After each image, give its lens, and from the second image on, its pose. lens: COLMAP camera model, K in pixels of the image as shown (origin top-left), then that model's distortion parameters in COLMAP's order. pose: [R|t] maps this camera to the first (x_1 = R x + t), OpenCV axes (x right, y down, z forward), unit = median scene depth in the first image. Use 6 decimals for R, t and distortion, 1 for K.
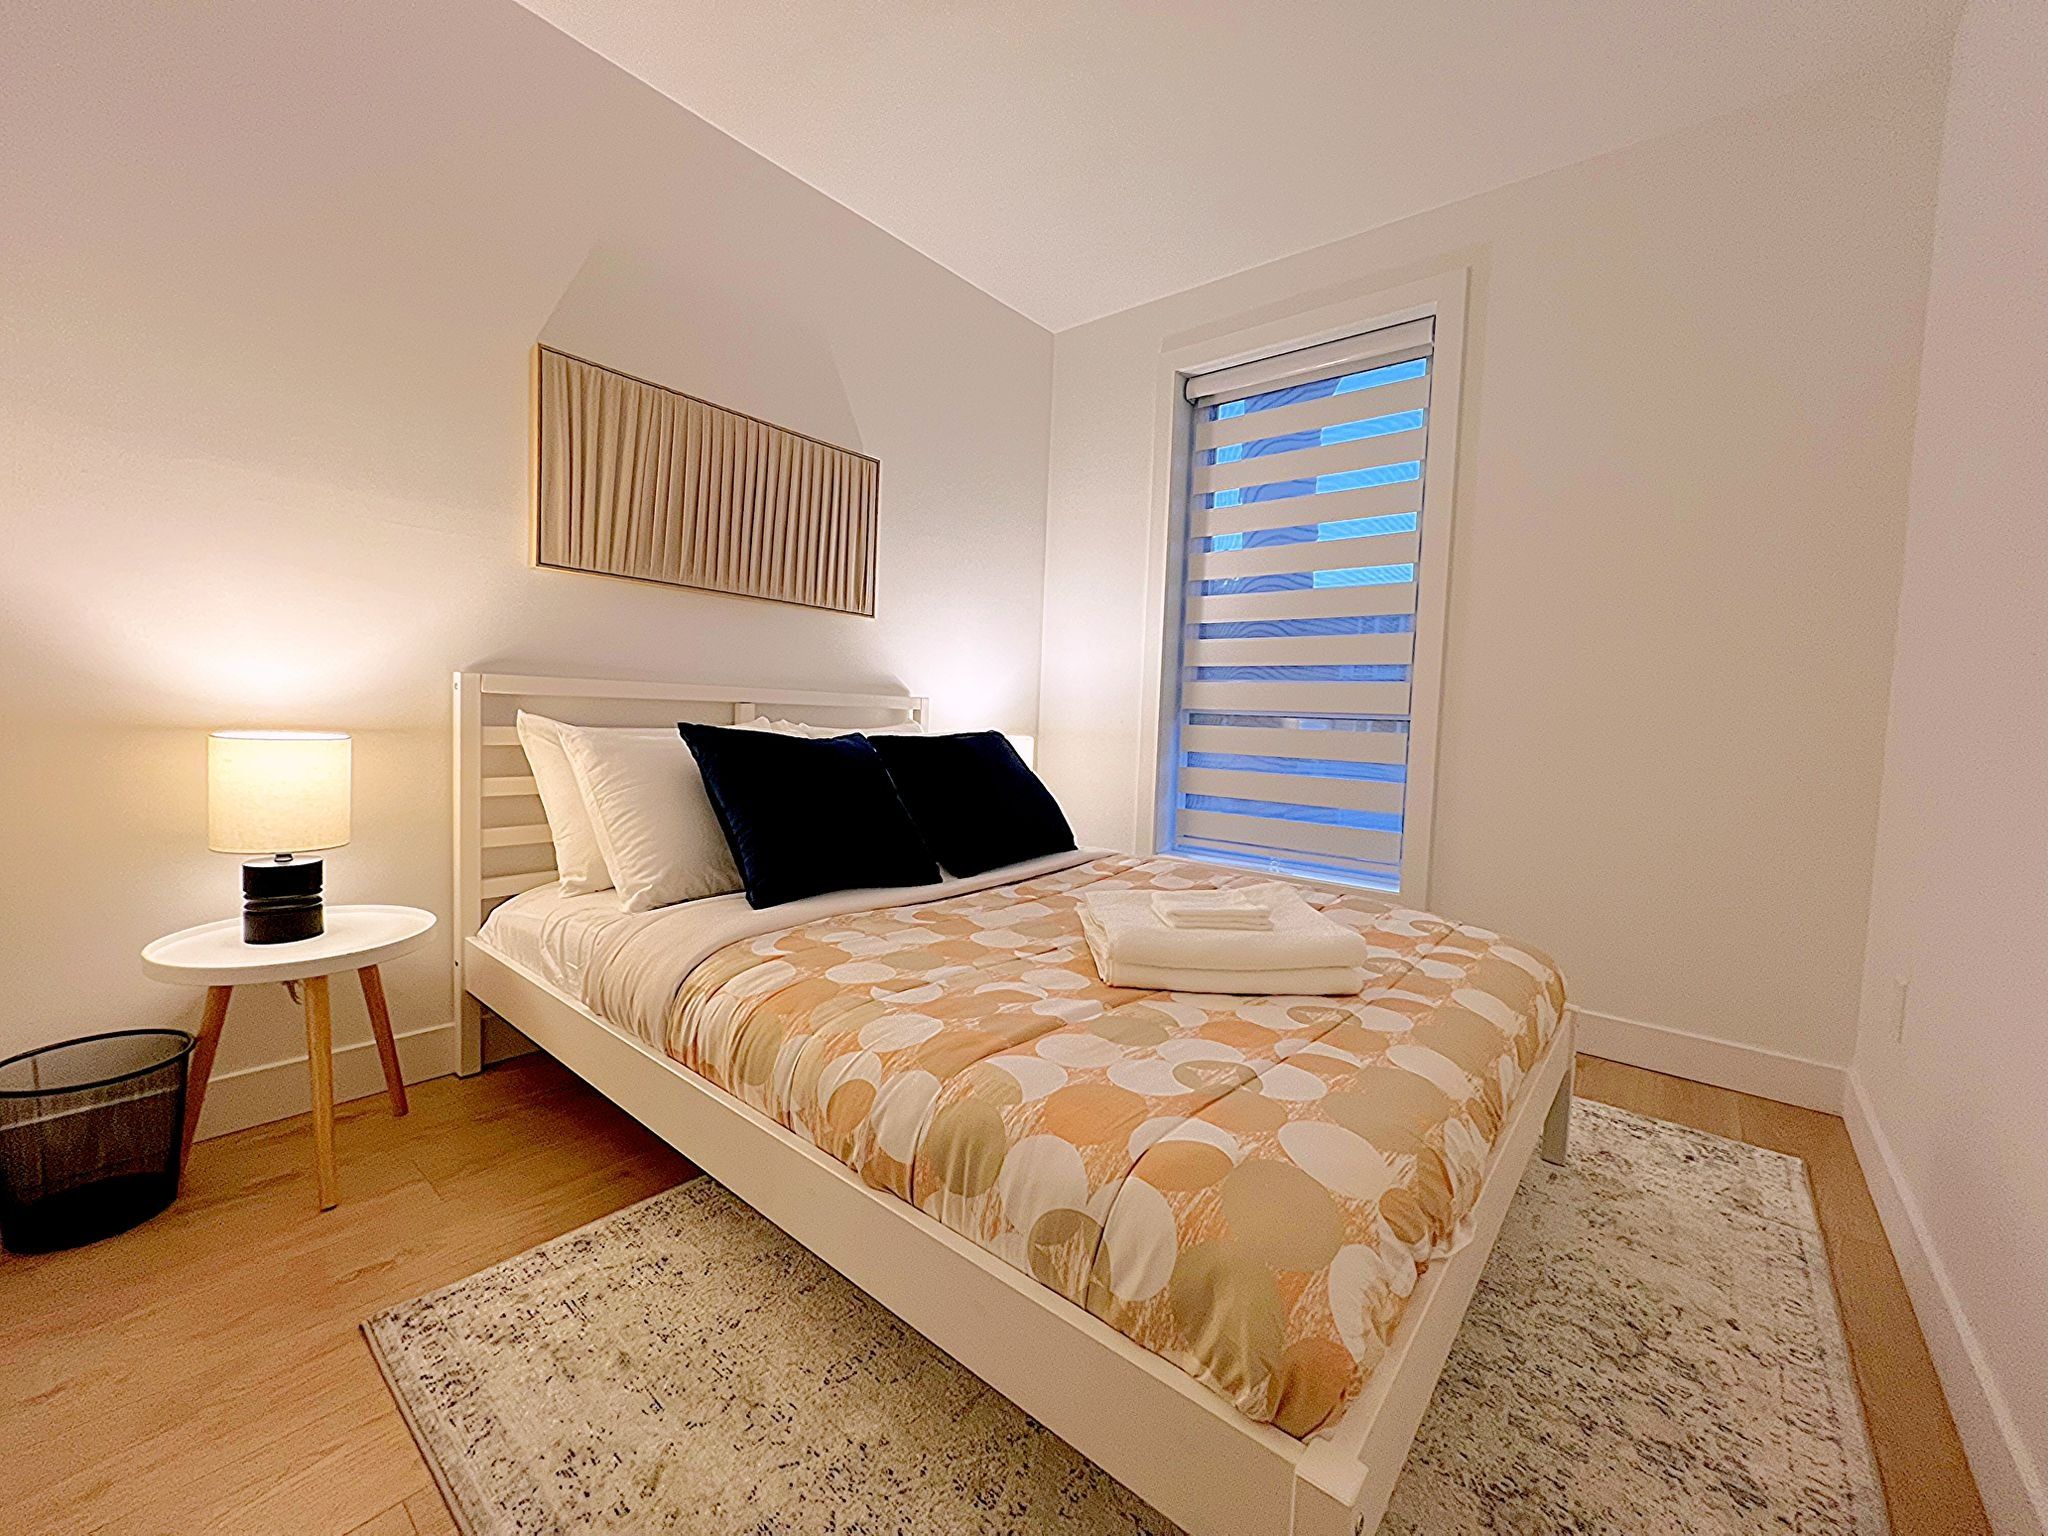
lens RADIAL K [[814.5, 0, 1012.8], [0, 814.5, 760.2], [0, 0, 1]] dist [-0.000630, 0.000024]
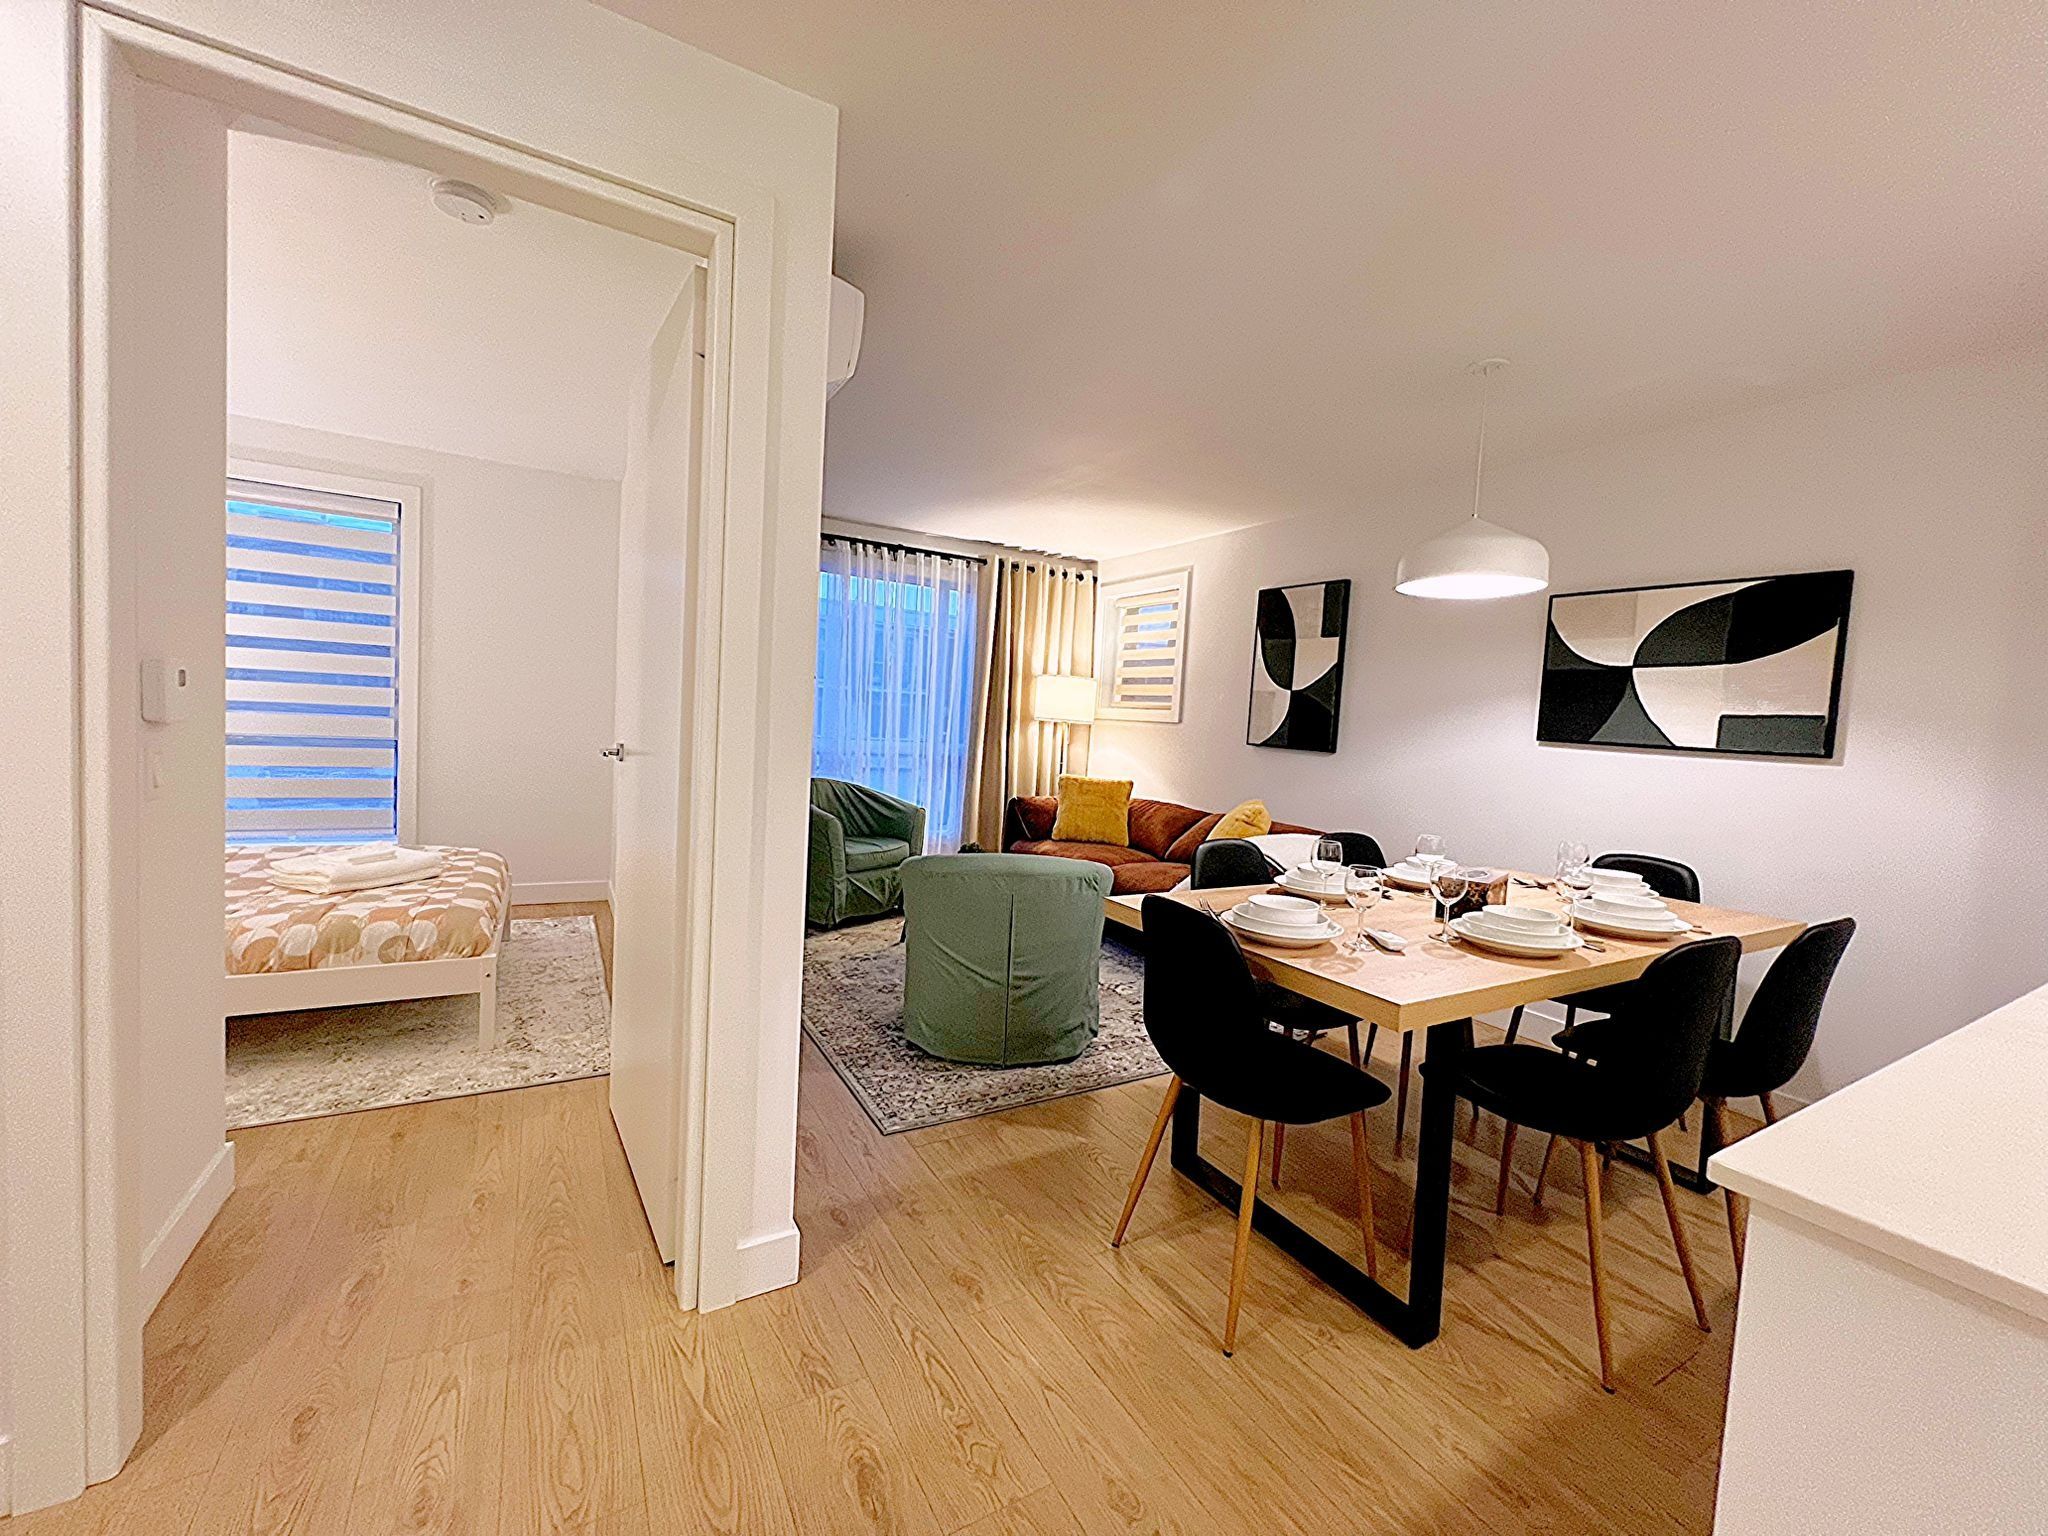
lens RADIAL K [[814.5, 0, 1012.8], [0, 814.5, 760.2], [0, 0, 1]] dist [-0.000630, 0.000024]
pose [[0.342722, -0.068416, 0.936942, -1.447360], [0.012723, 0.997591, 0.068191, -0.245471], [-0.939351, -0.011449, 0.342766, -1.701341]]
